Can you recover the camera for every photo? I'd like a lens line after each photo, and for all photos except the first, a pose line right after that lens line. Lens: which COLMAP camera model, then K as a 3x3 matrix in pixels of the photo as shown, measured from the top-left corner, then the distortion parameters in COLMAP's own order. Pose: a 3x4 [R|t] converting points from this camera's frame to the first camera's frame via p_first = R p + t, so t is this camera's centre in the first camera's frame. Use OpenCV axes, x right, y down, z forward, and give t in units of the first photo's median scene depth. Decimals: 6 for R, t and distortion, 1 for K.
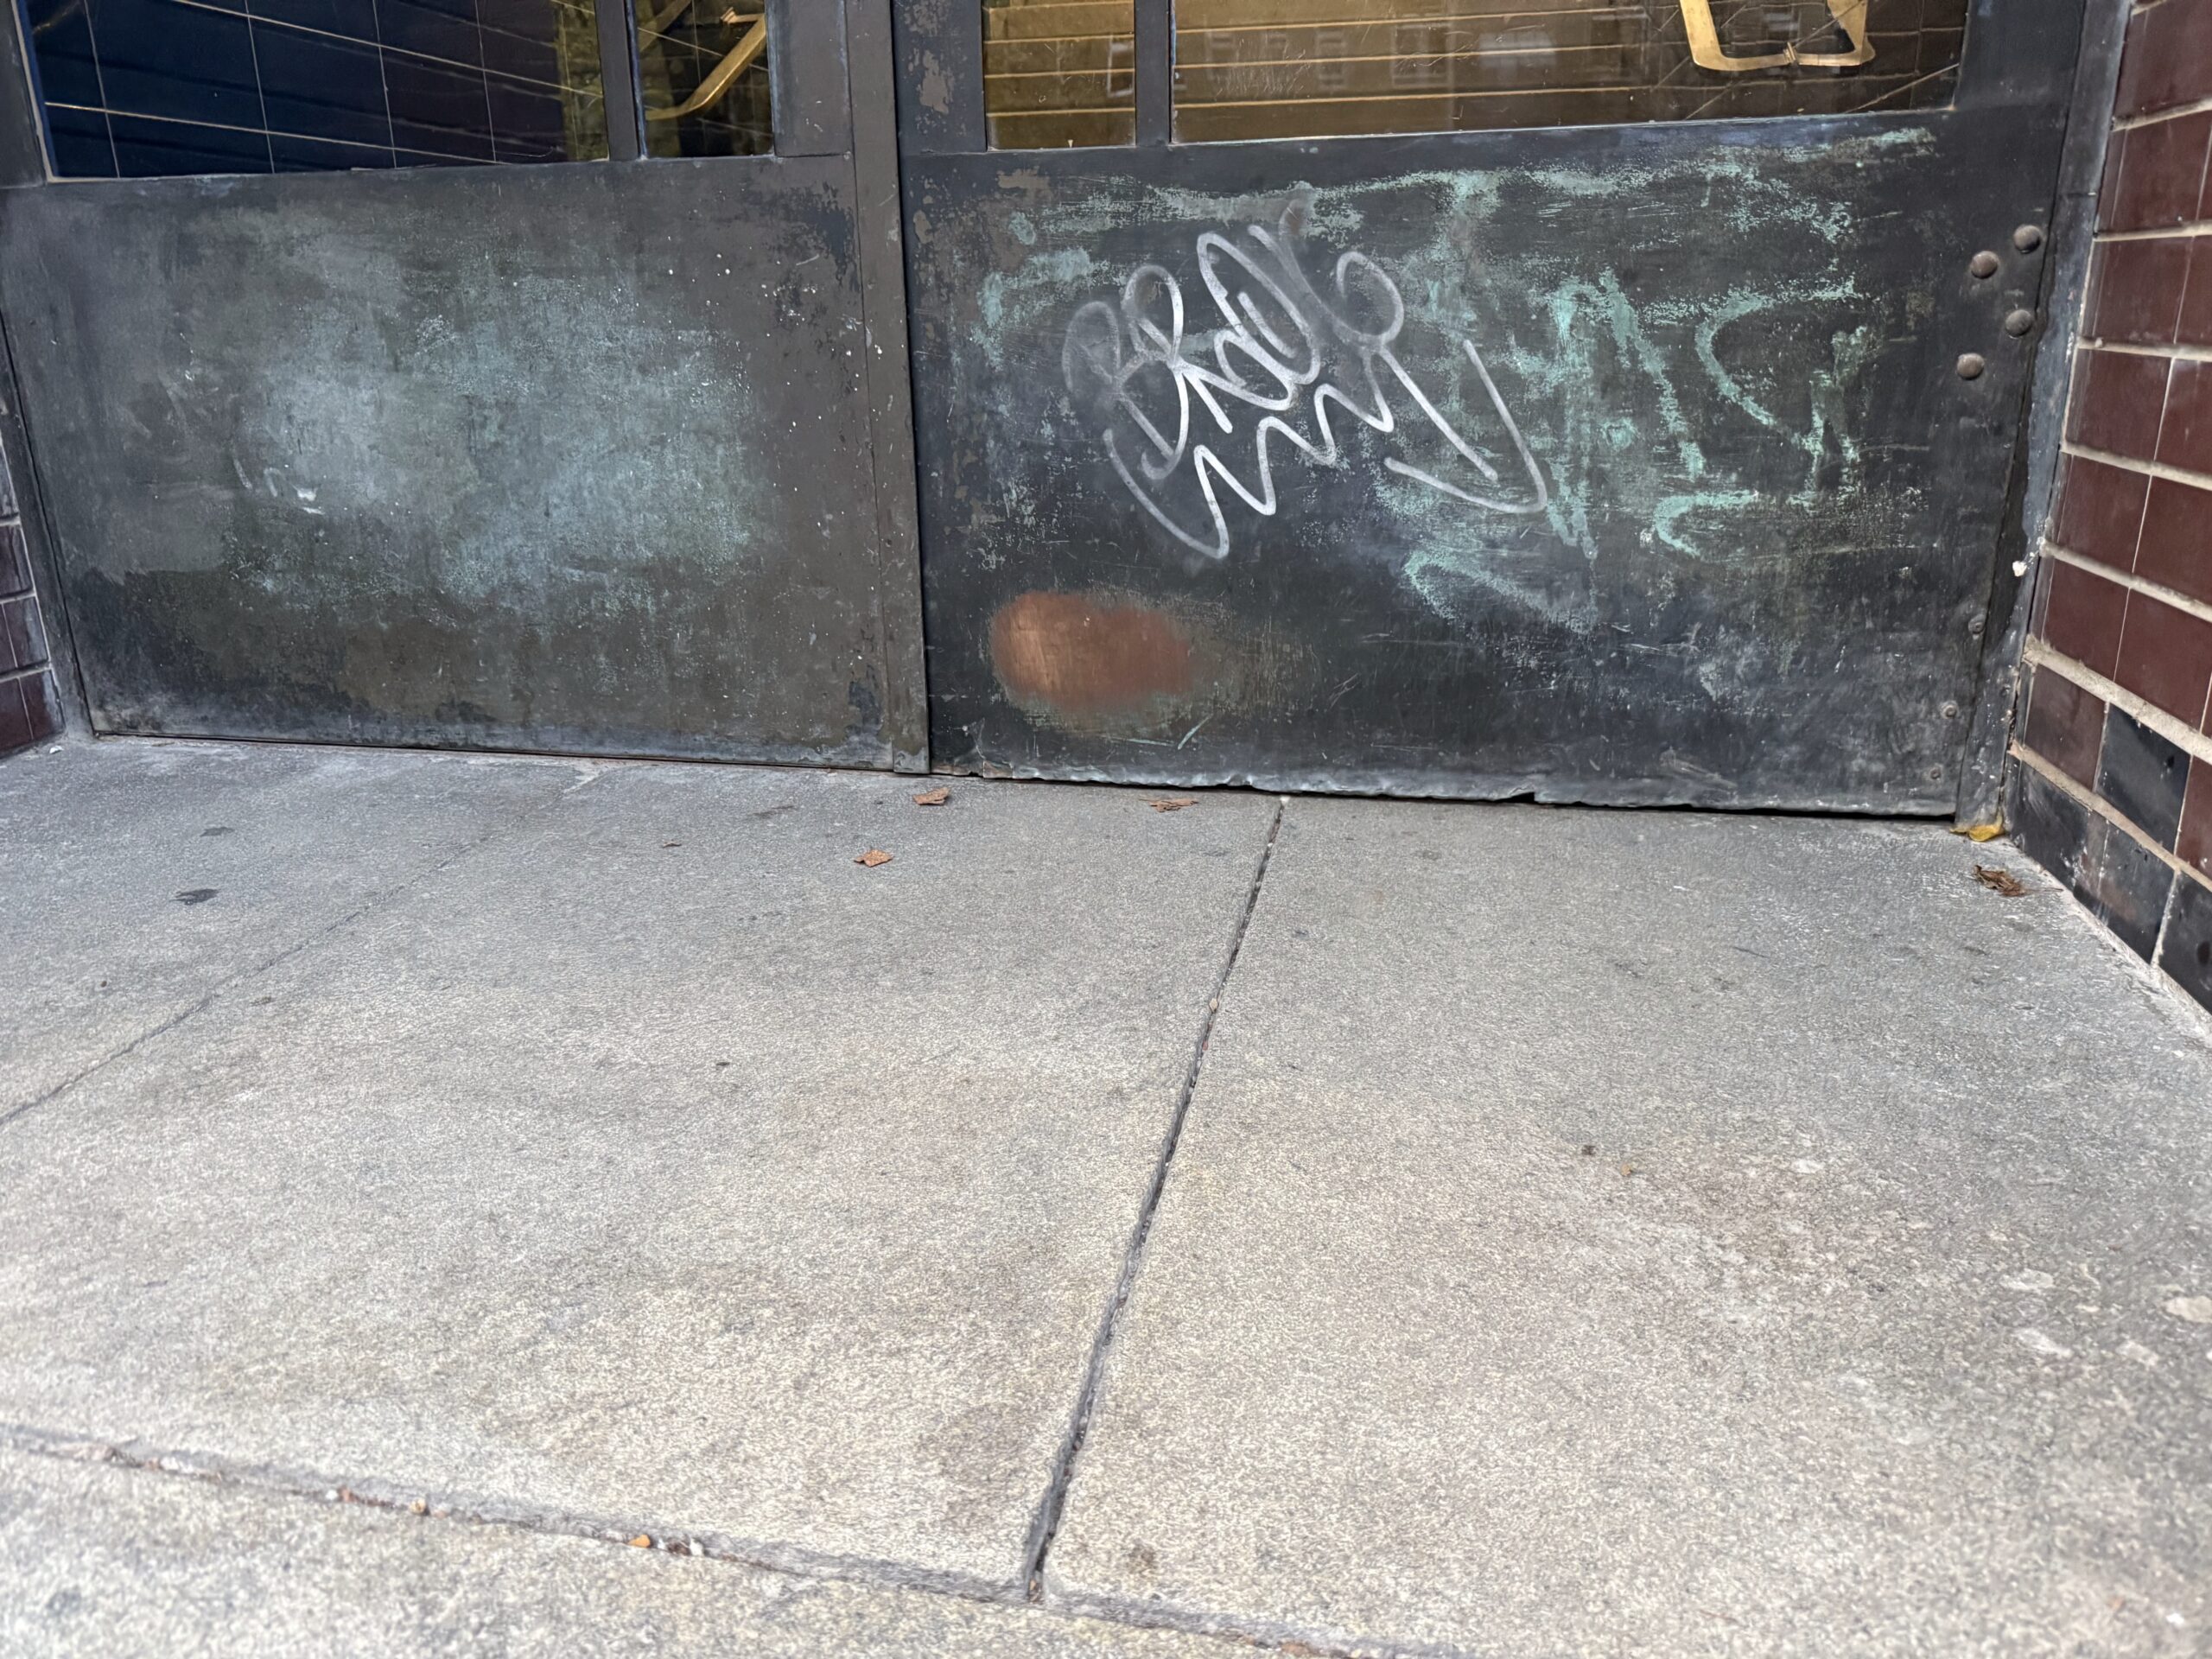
lens RADIAL K [[1548.4, 0, 1106.7], [0, 1548.4, 845.7], [0, 0, 1]] dist [0.033033, -0.052659]
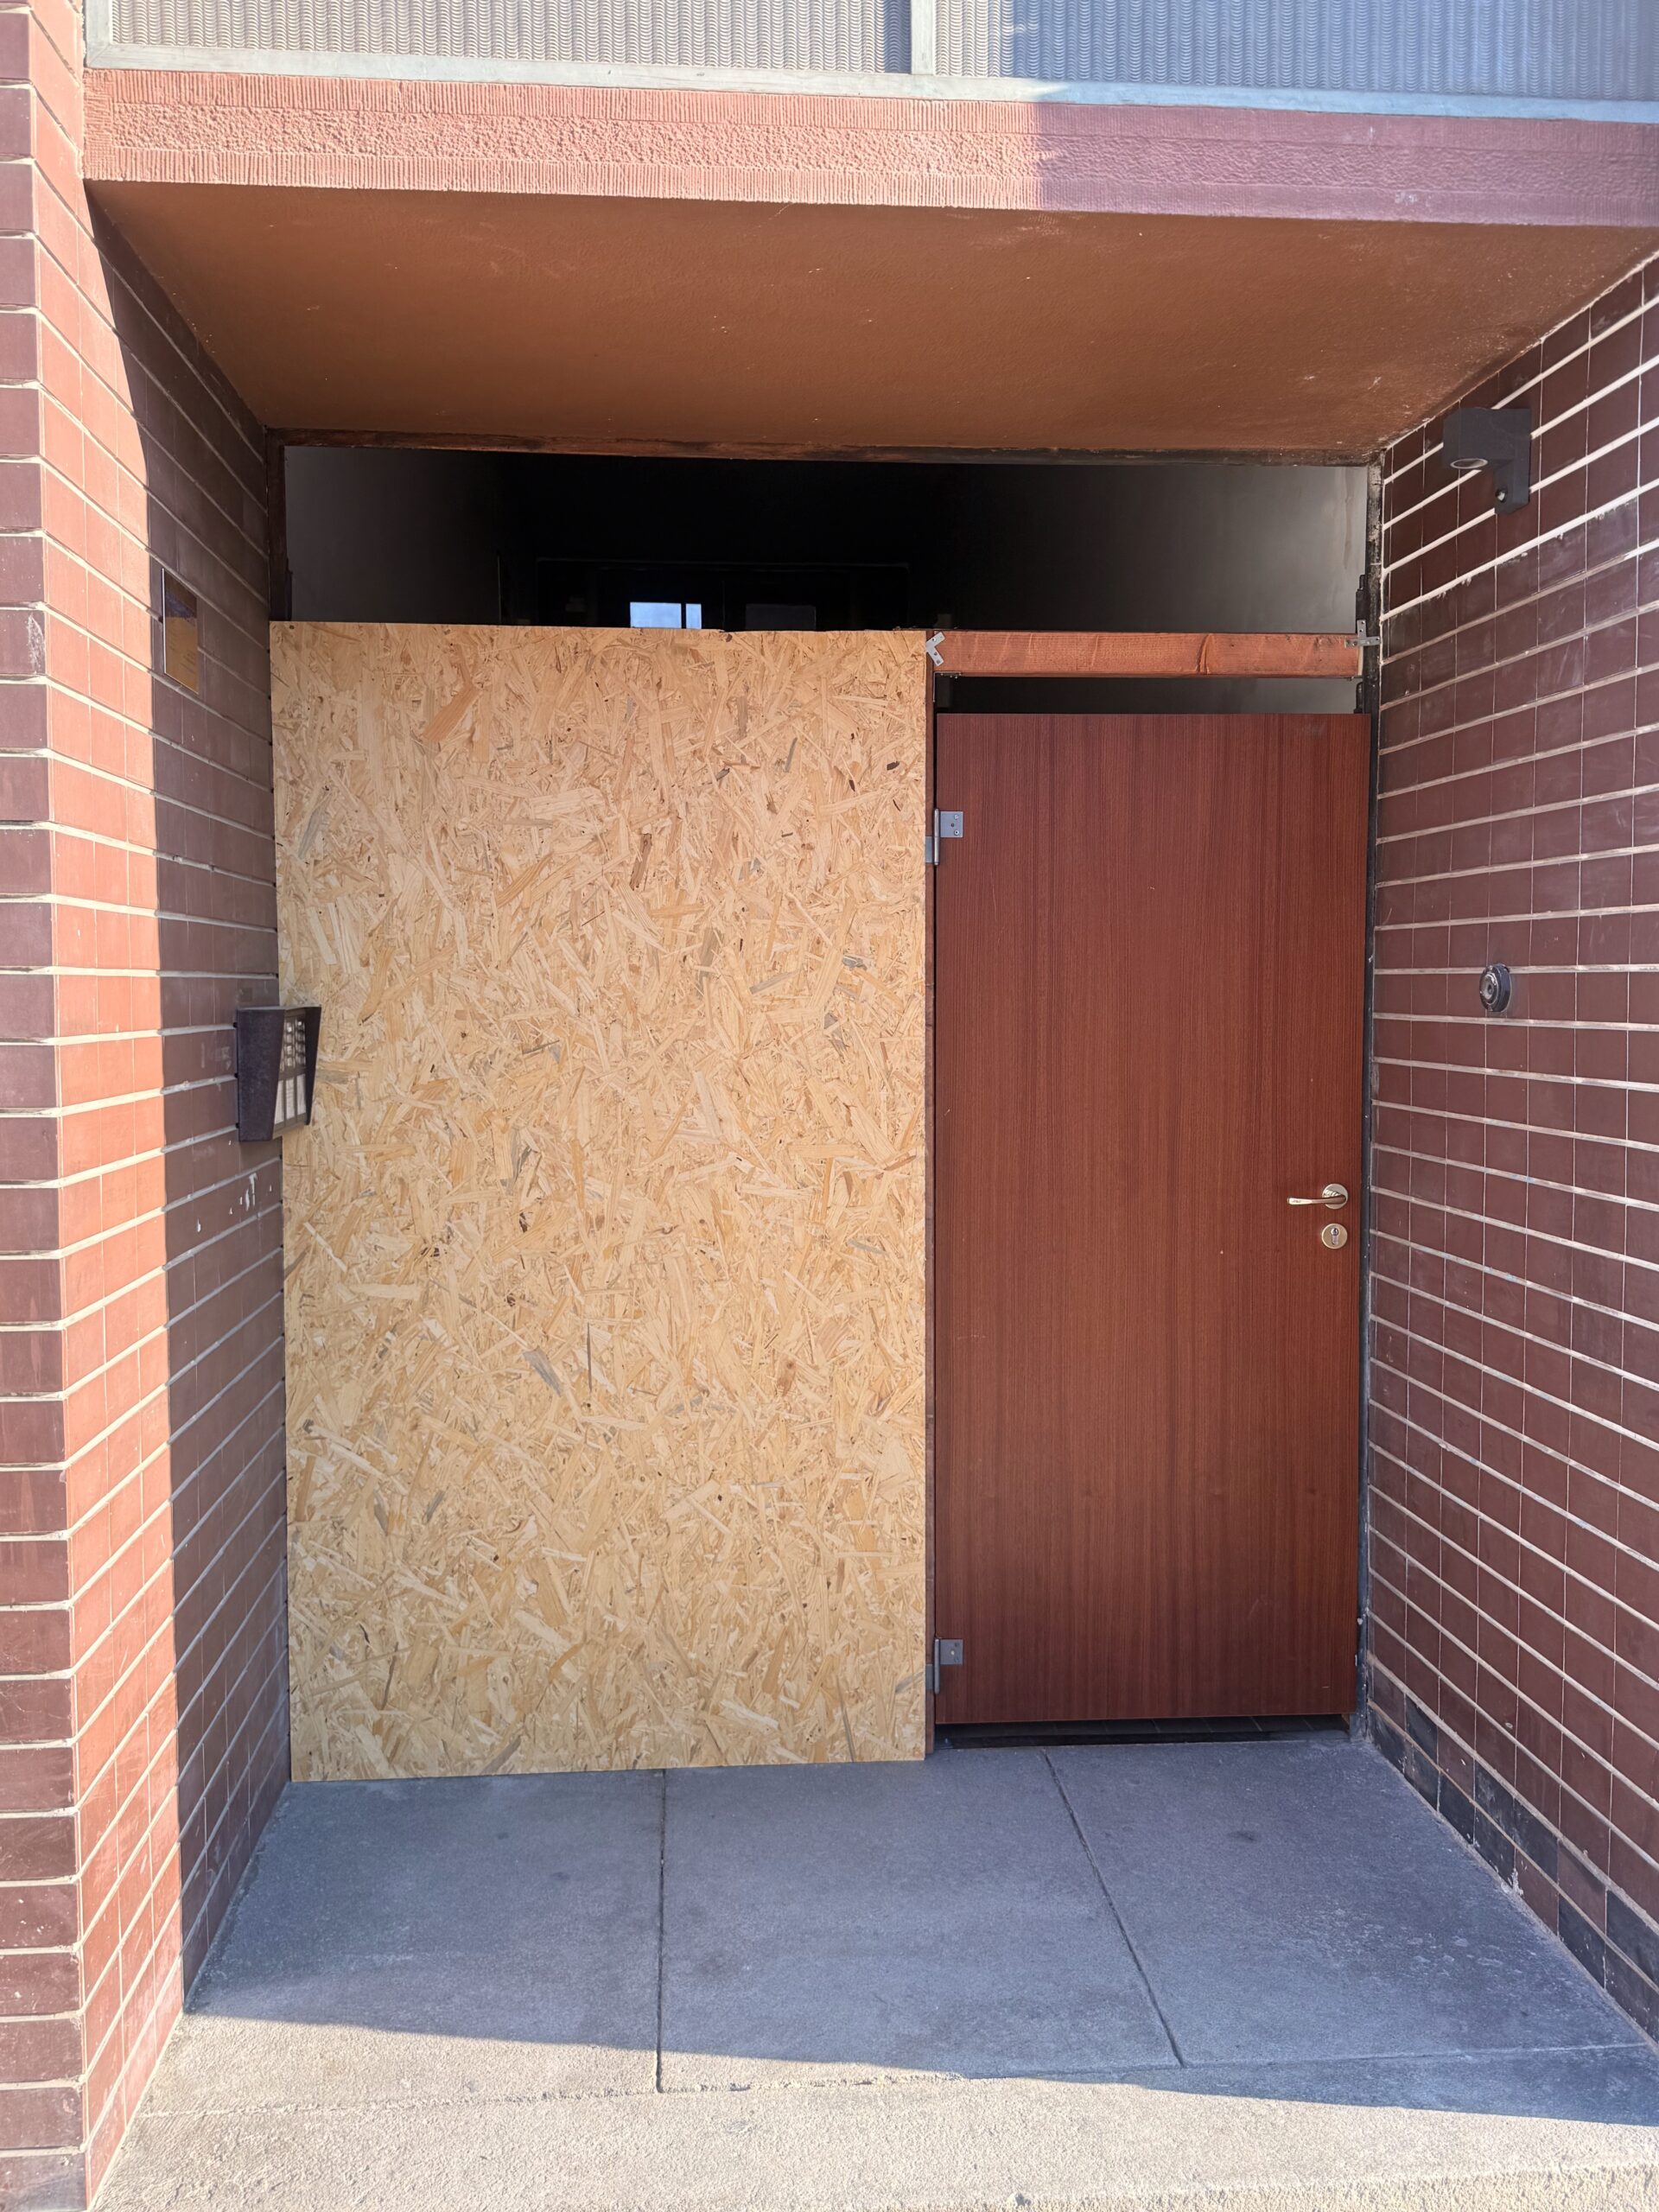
lens RADIAL K [[1811.1, 0, 835.4], [0, 1811.1, 1076.8], [0, 0, 1]] dist [0.034531, -0.060826]
pose [[0.959941, -0.000548, 0.280203, -0.844348], [0.079241, 0.959709, -0.269593, -0.269068], [-0.268765, 0.280997, 0.921307, -1.387379]]
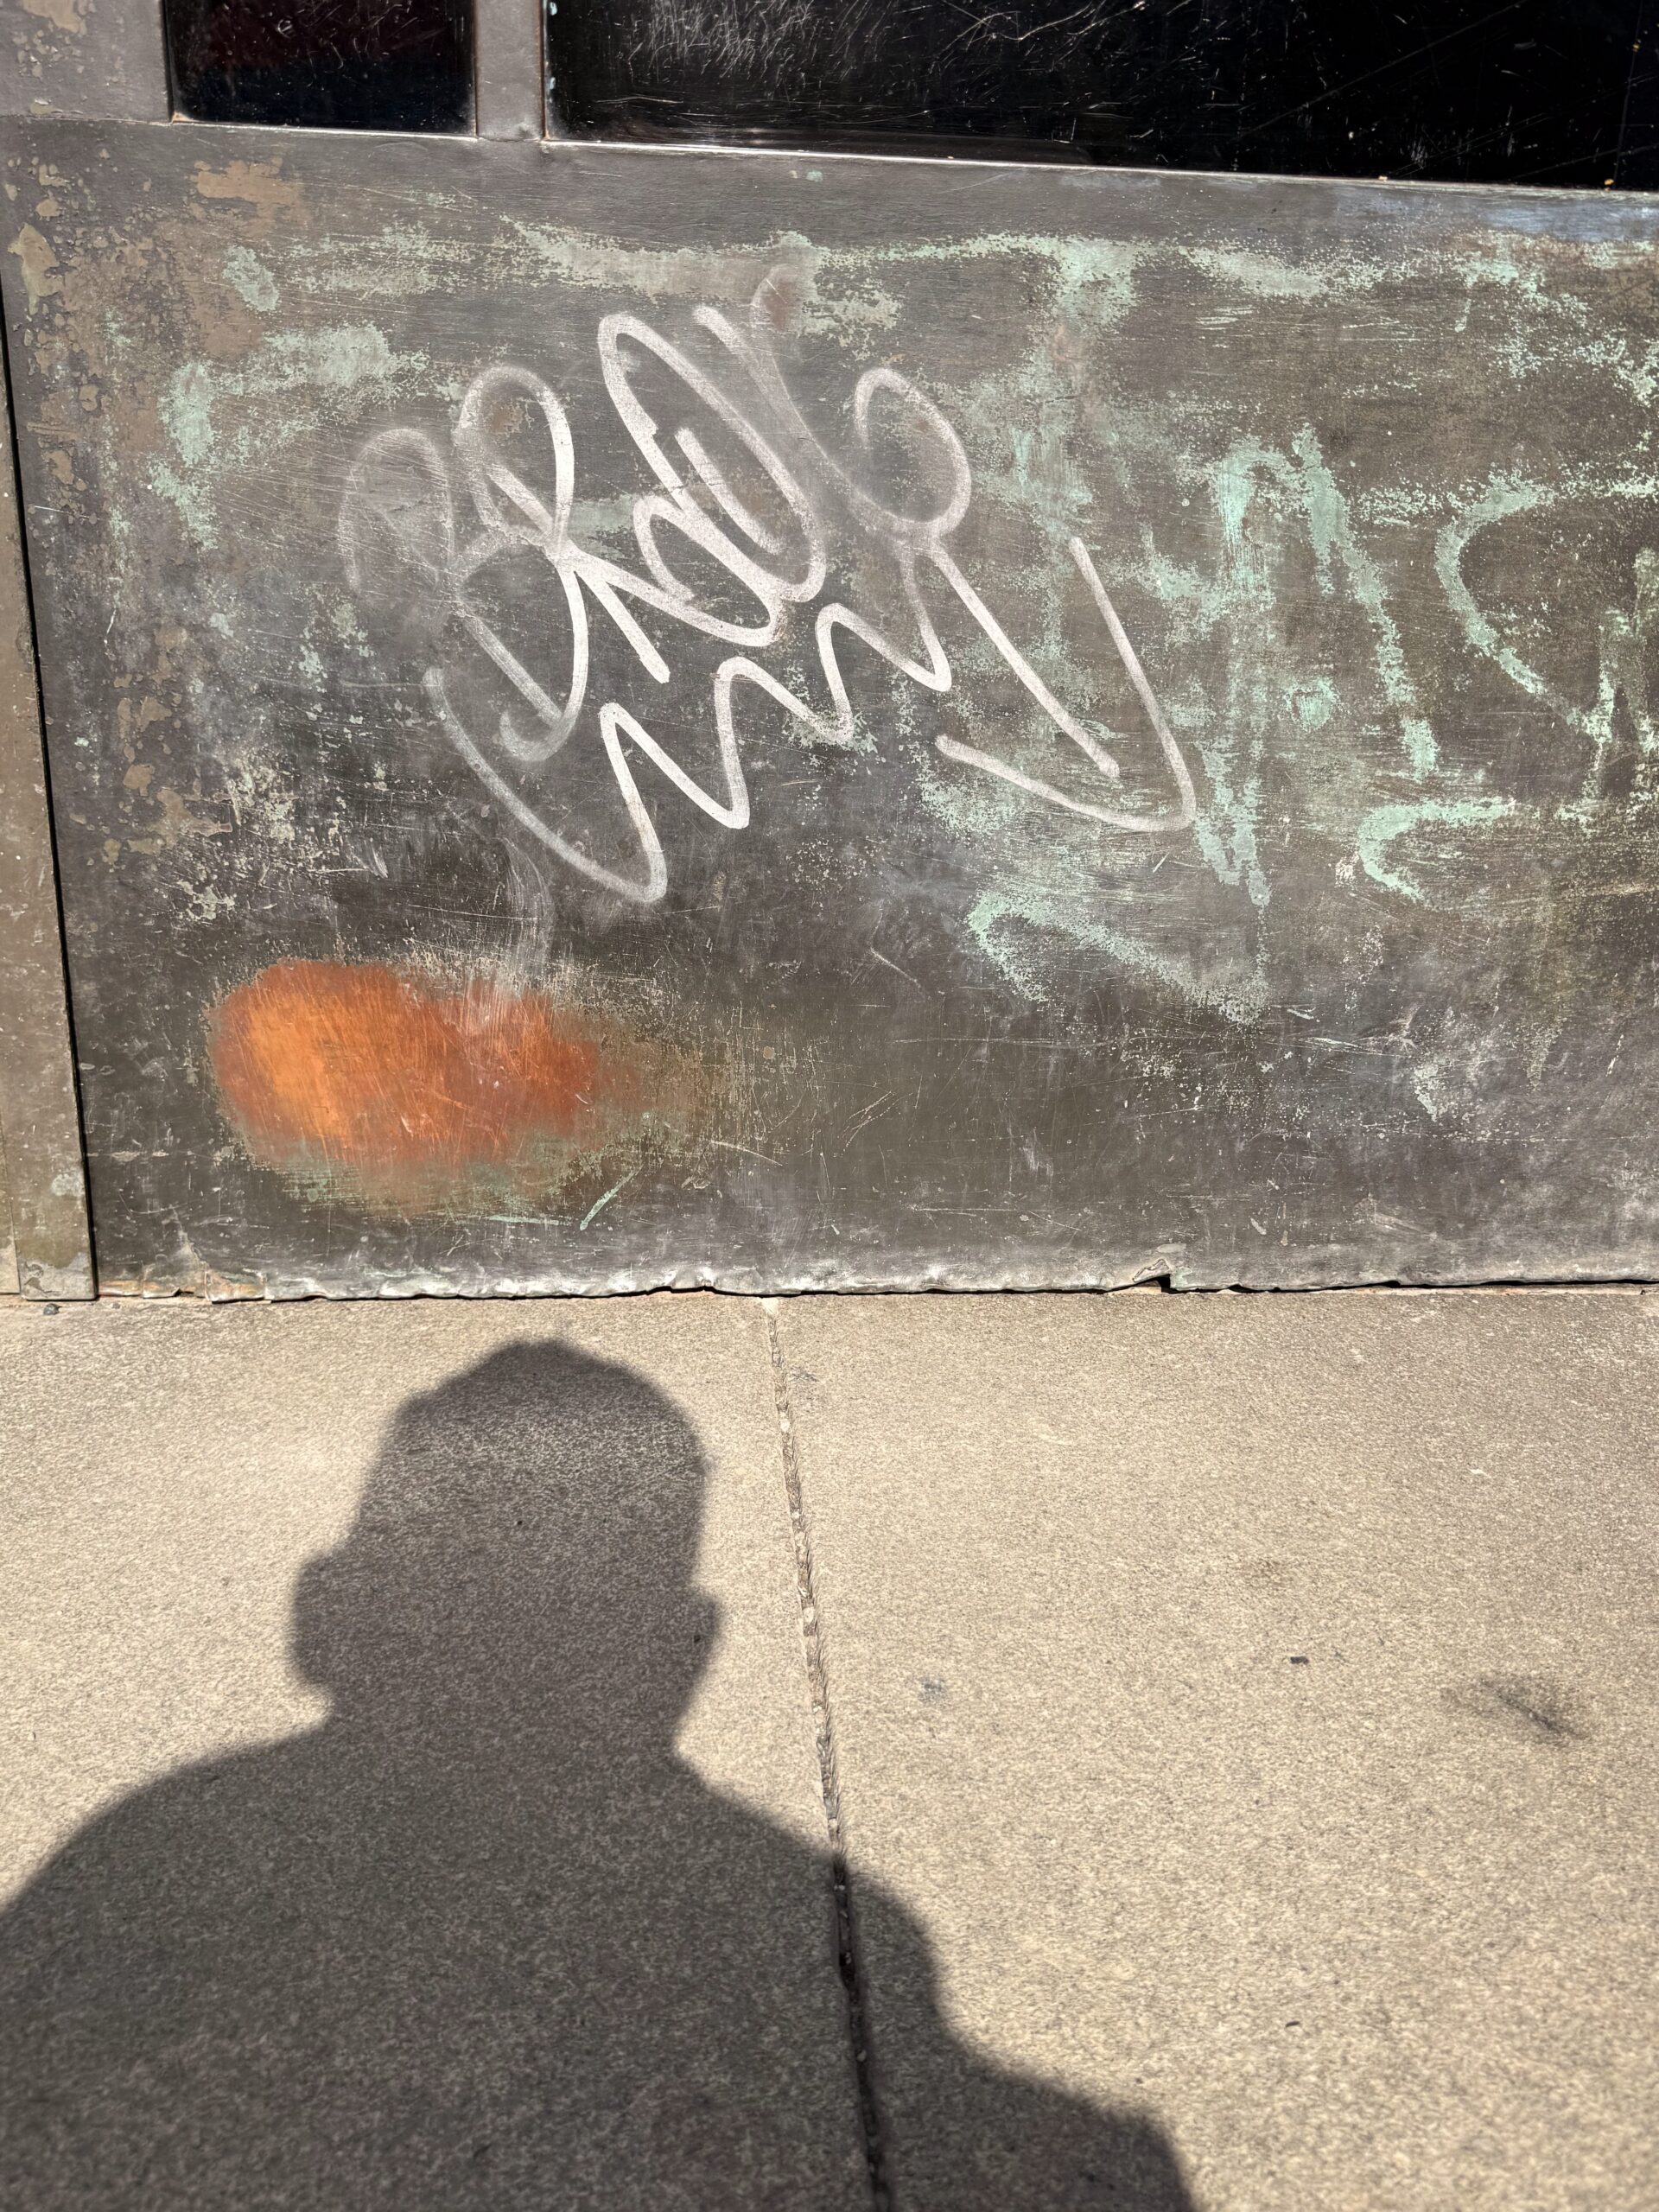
lens RADIAL K [[1811.1, 0, 823.9], [0, 1811.1, 1118.1], [0, 0, 1]] dist [0.034531, -0.060826]
pose [[0.952557, -0.056543, 0.299062, -0.070071], [0.048777, 0.998252, 0.033376, -0.133589], [-0.300426, -0.017205, 0.953650, 0.372209]]
